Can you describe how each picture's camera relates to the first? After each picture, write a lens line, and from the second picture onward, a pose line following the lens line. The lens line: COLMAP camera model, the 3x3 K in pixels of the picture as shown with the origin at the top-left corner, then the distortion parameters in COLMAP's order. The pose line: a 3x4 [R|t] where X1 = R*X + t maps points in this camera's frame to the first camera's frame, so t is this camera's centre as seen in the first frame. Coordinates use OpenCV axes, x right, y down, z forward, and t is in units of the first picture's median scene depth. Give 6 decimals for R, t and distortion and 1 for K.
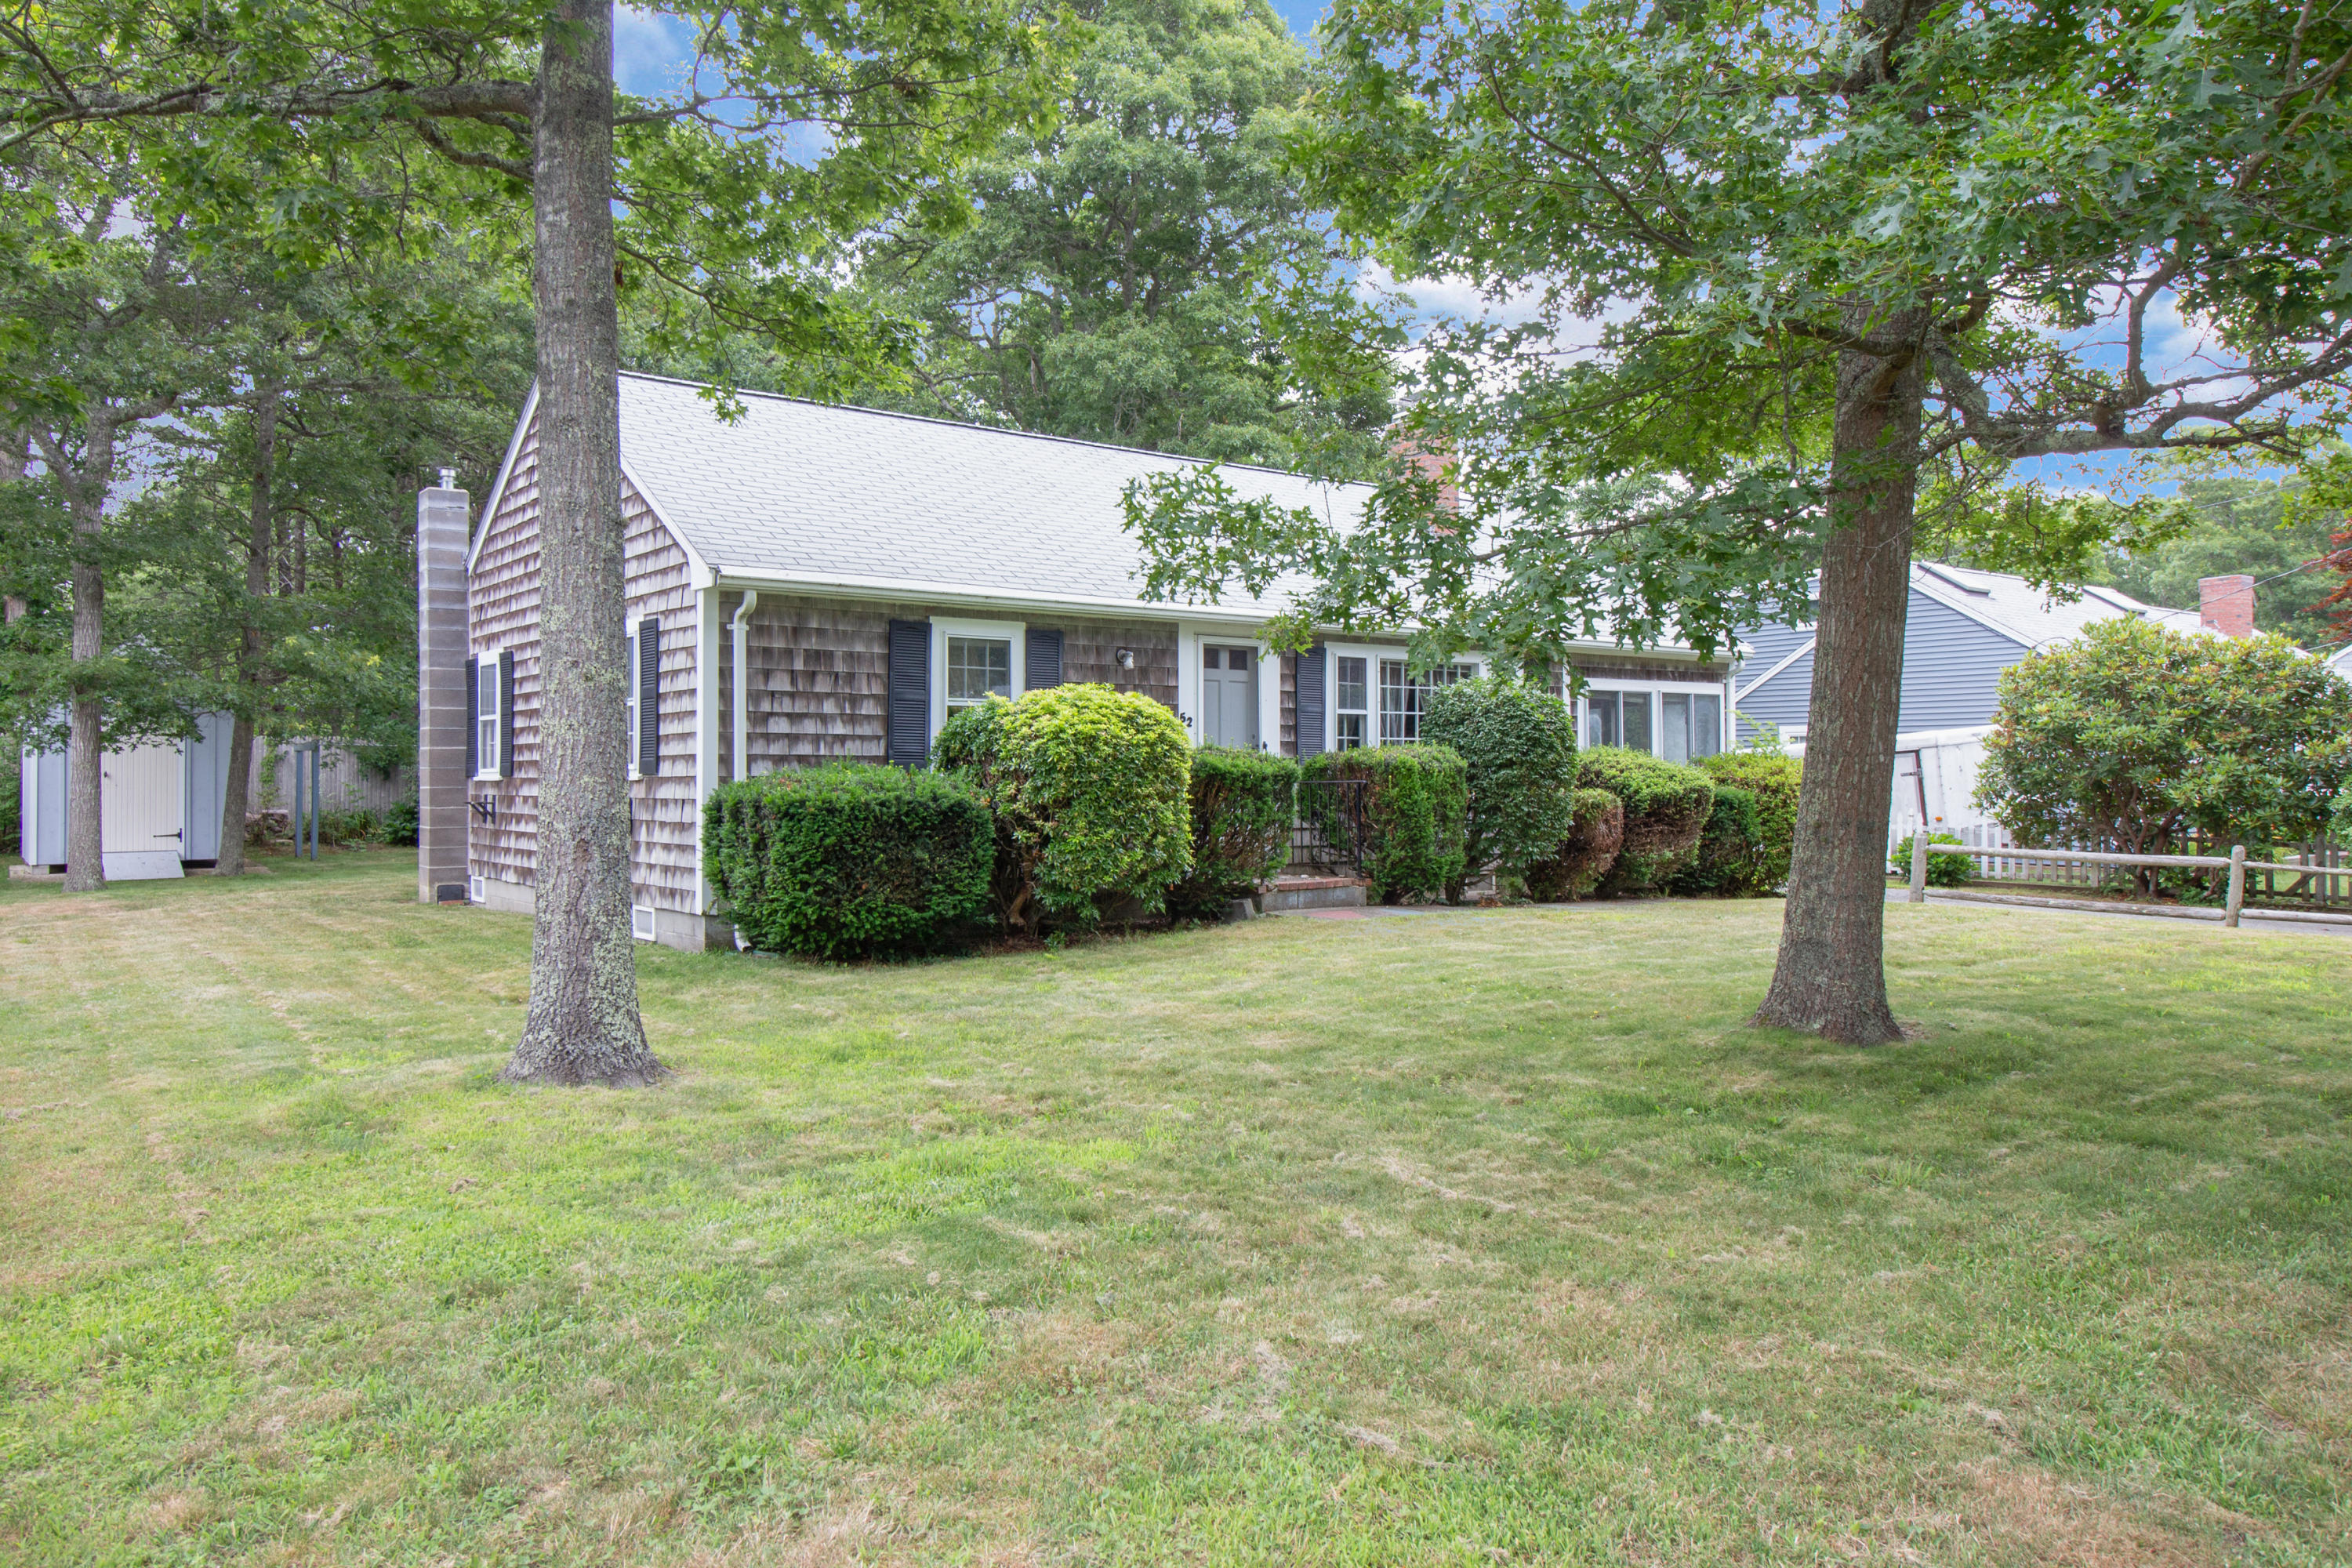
lens RADIAL K [[1623.4, 0, 1173.8], [0, 1623.4, 782.4], [0, 0, 1]] dist [0.011901, 0.001732]
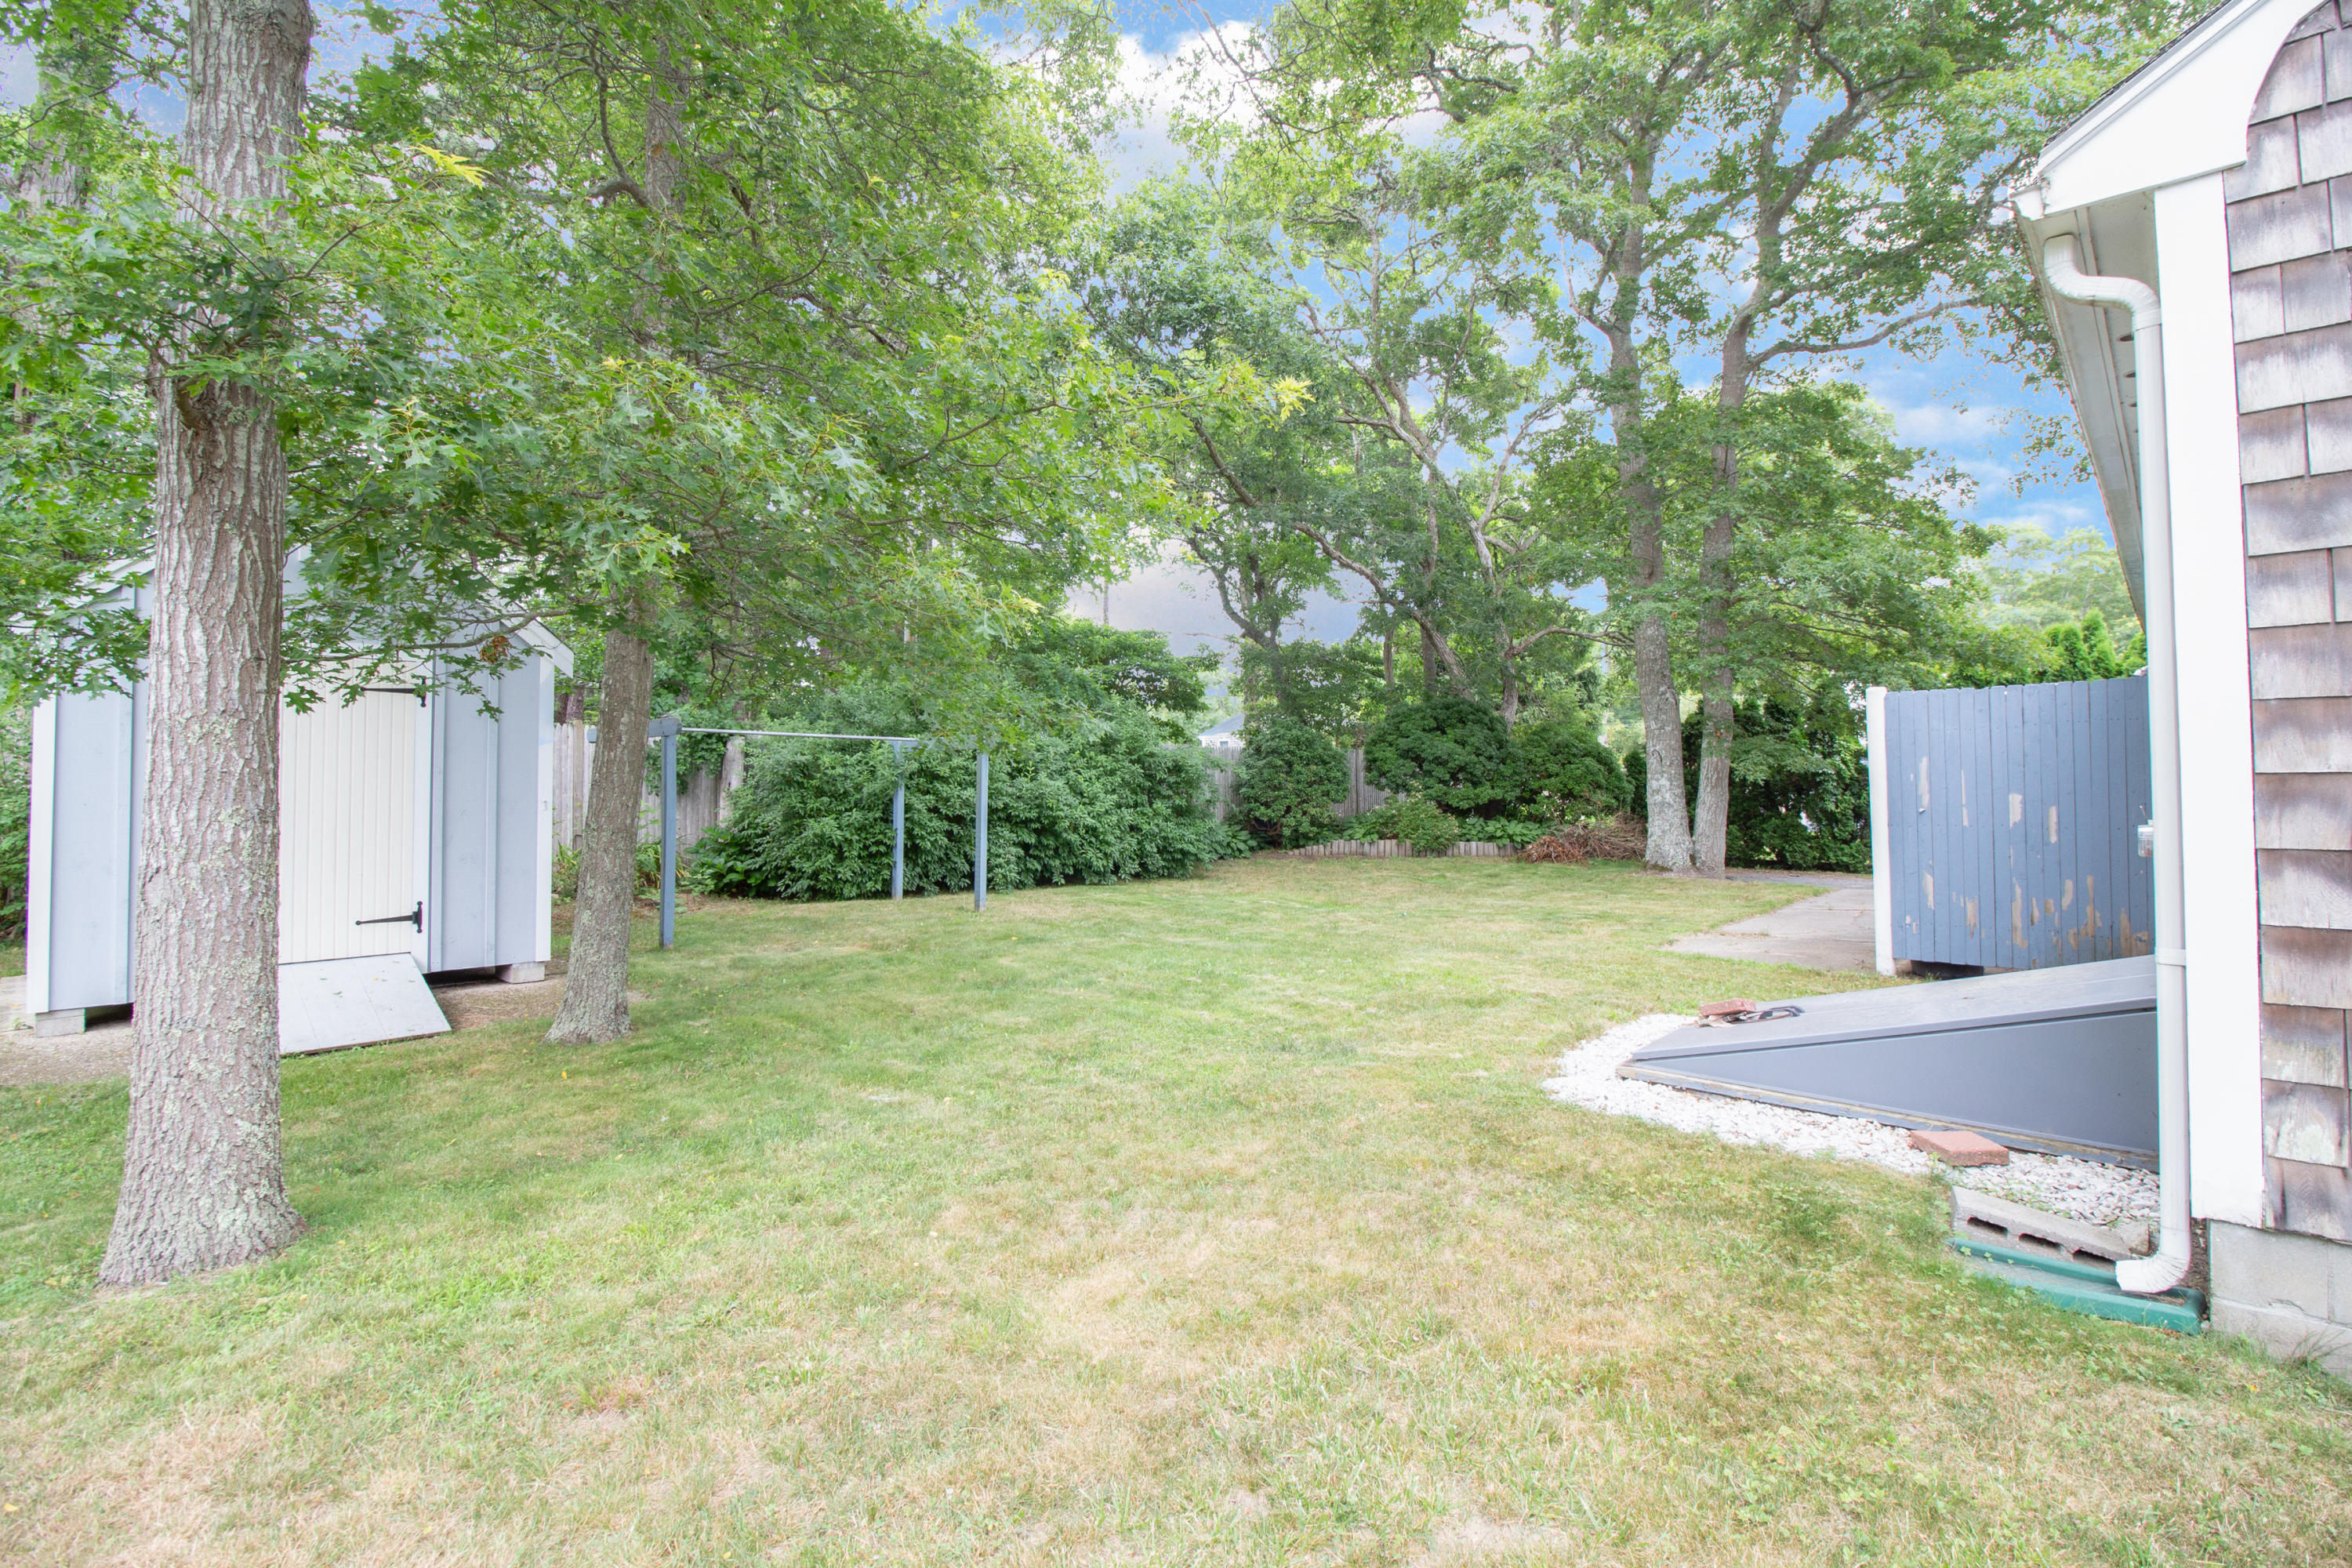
lens RADIAL K [[1089.9, 0, 1177.4], [0, 1089.9, 772.9], [0, 0, 1]] dist [-0.010839, -0.005965]
pose [[0.985218, 0.002299, 0.171289, -0.703330], [0.000997, 0.999816, -0.019151, -0.000949], [-0.171301, 0.019039, 0.985035, 1.039871]]
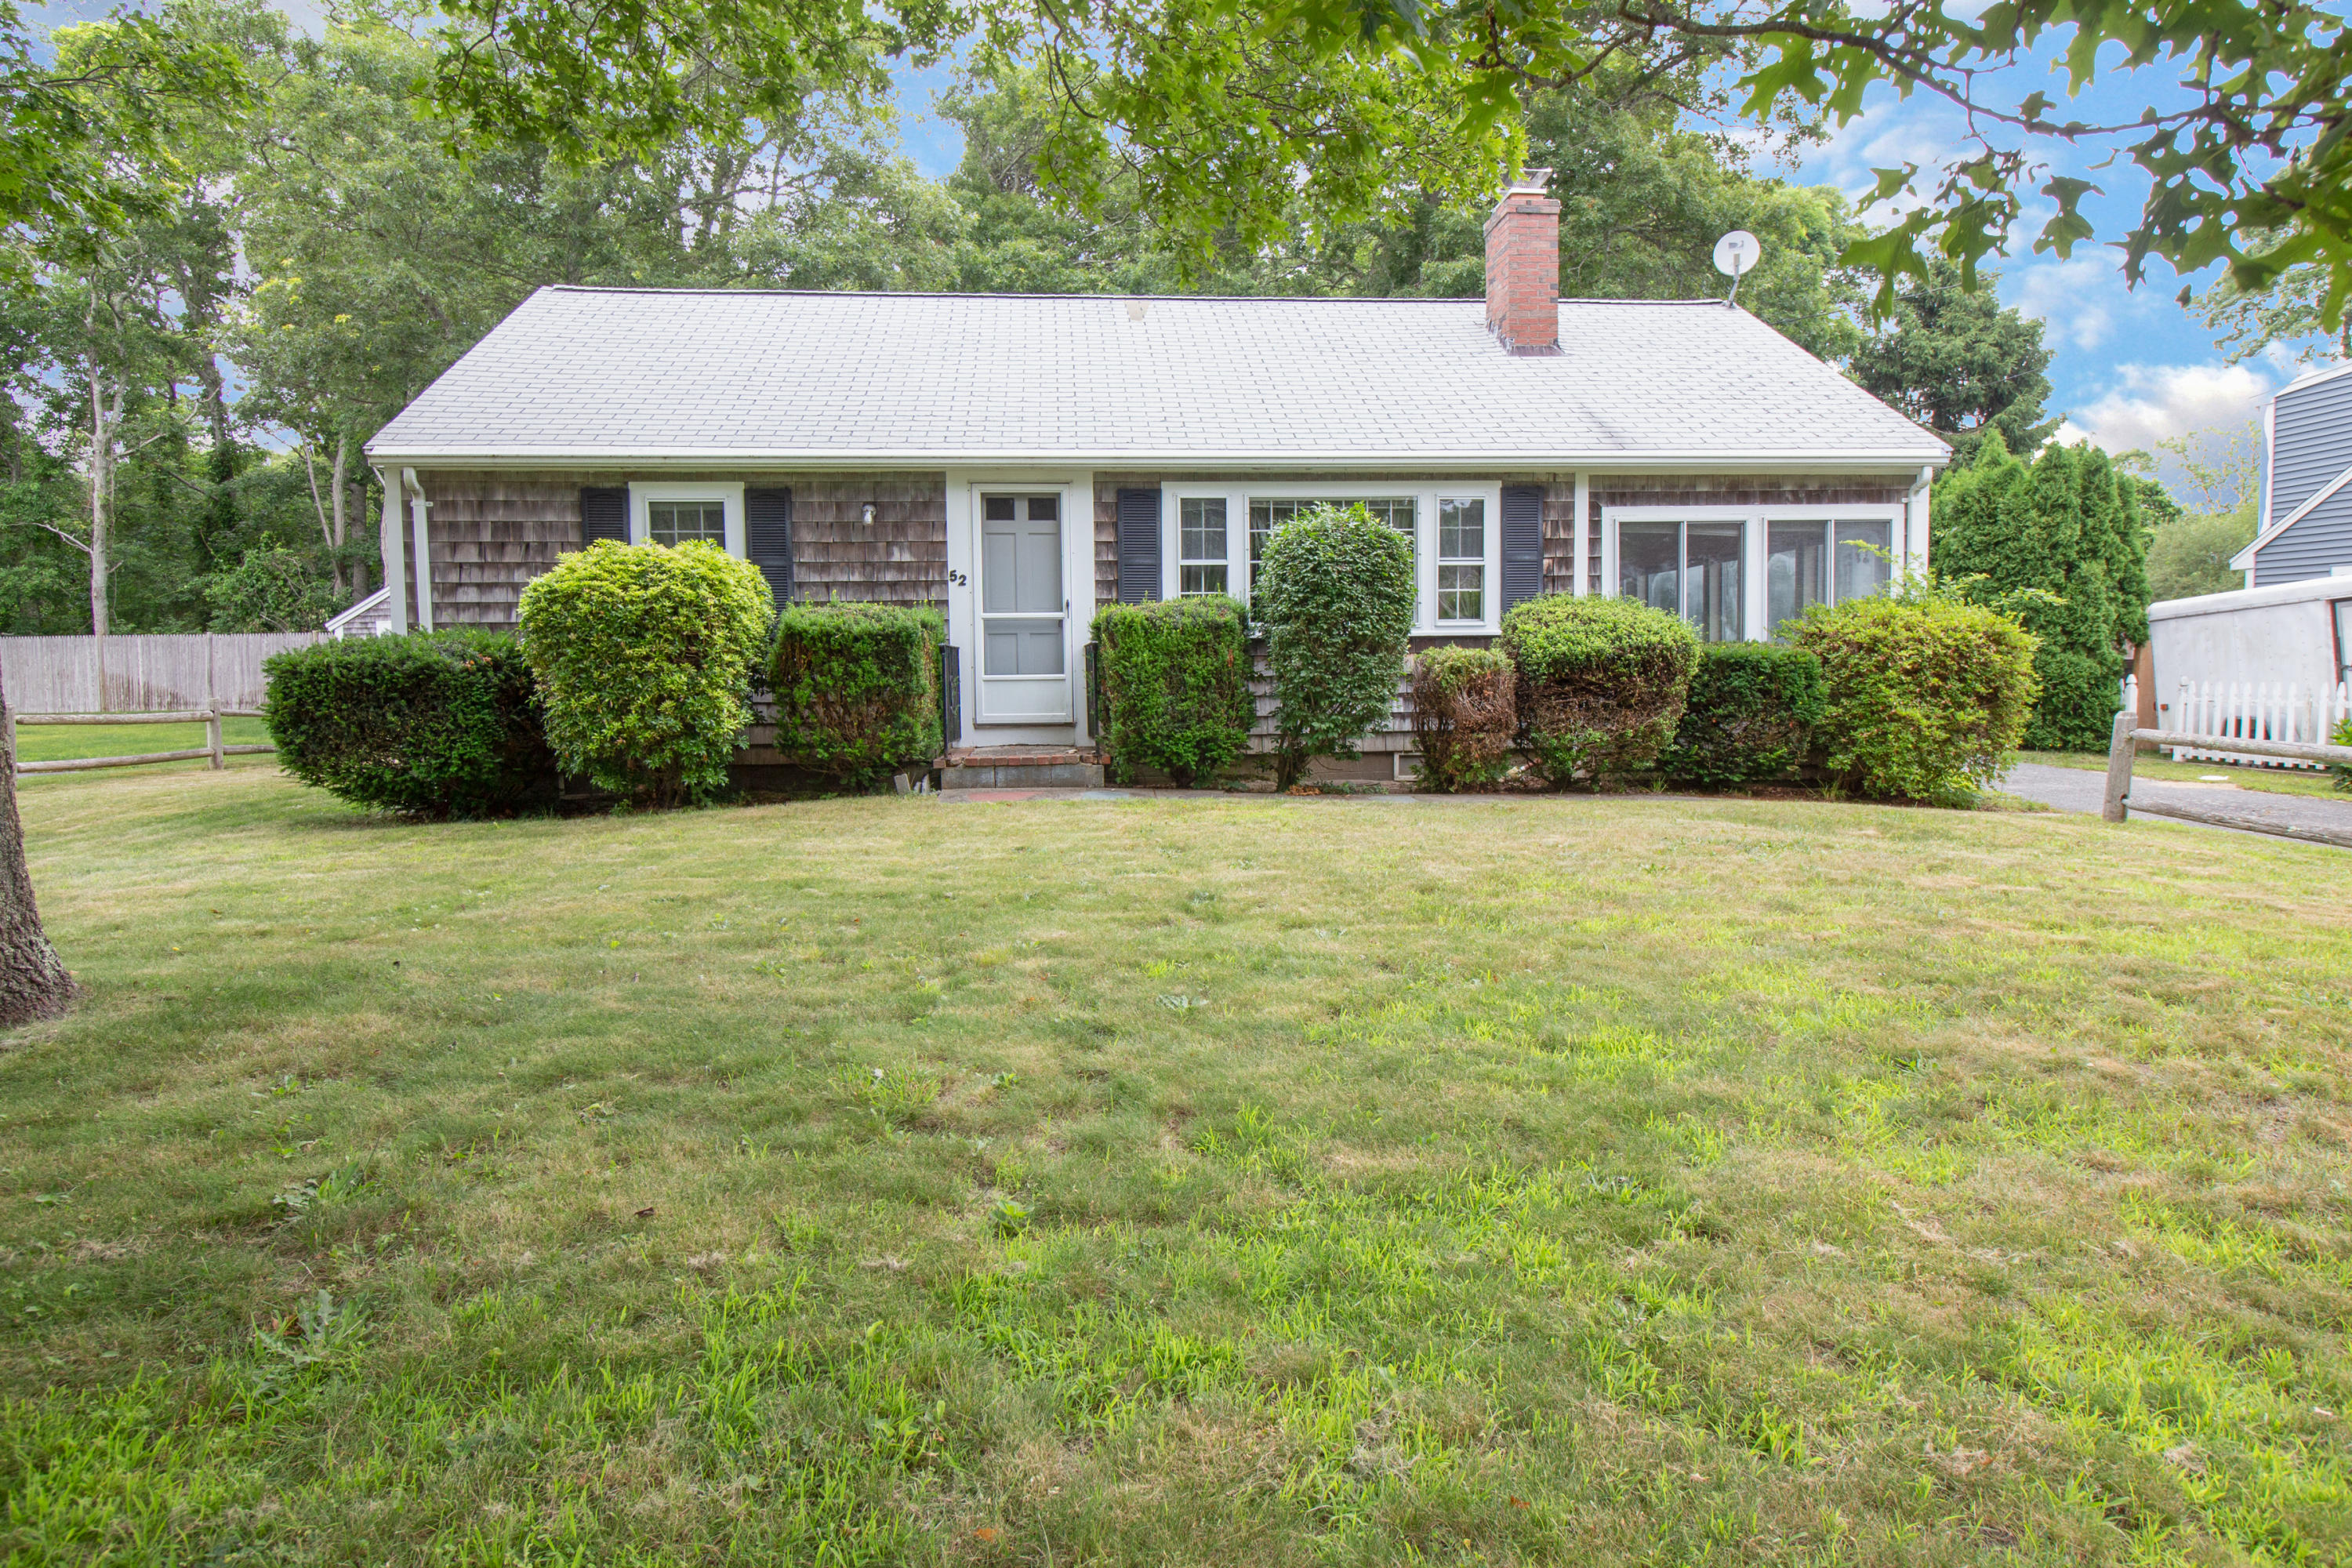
lens RADIAL K [[1352.6, 0, 1177.7], [0, 1352.6, 778.6], [0, 0, 1]] dist [0.011424, 0.000060]
pose [[0.842814, 0.037293, -0.536912, 0.510604], [0.007457, 0.996692, 0.080934, 0.013114], [0.538154, -0.072216, 0.839747, 0.400423]]
